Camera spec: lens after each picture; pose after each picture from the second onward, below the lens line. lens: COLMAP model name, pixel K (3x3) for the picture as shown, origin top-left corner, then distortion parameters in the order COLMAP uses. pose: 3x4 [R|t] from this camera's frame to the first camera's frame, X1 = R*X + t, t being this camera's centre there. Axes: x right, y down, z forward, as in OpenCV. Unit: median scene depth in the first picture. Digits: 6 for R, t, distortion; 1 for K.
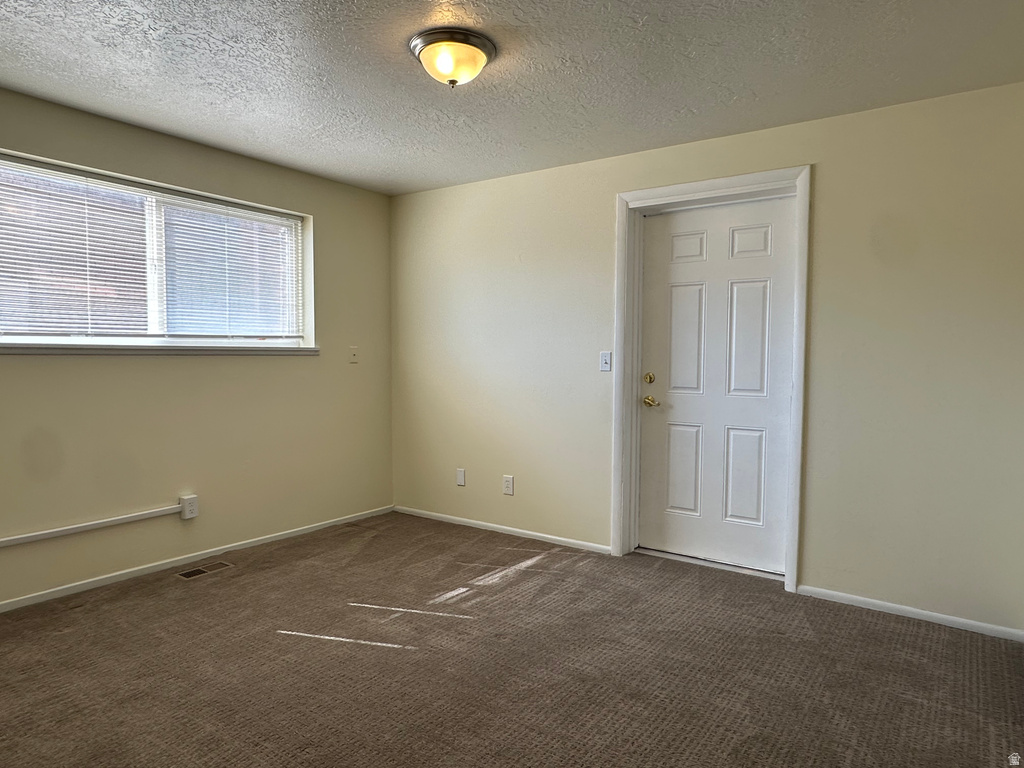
lens RADIAL K [[649.6, 0, 521.1], [0, 649.6, 390.2], [0, 0, 1]] dist [-0.000742, -0.000473]
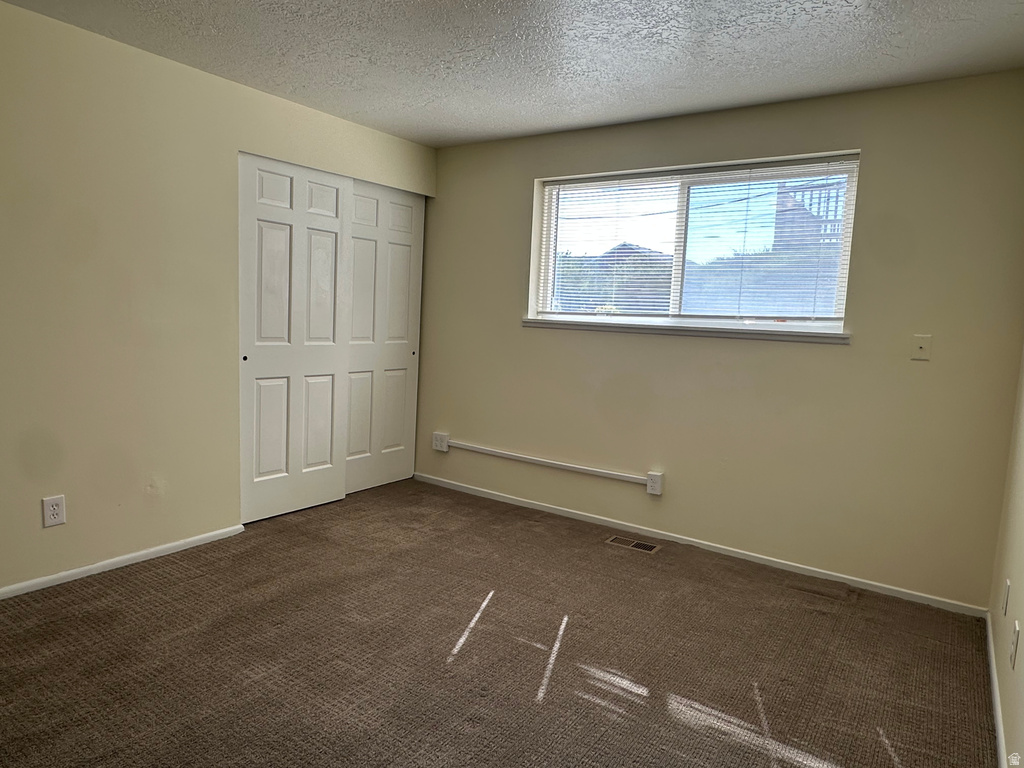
lens RADIAL K [[649.6, 0, 517.3], [0, 649.6, 384.6], [0, 0, 1]] dist [-0.000742, -0.000473]
pose [[0.013164, 0.096715, -0.995225, 0.517854], [-0.101338, 0.990316, 0.094898, -0.051906], [0.994765, 0.099605, 0.022838, 0.791677]]
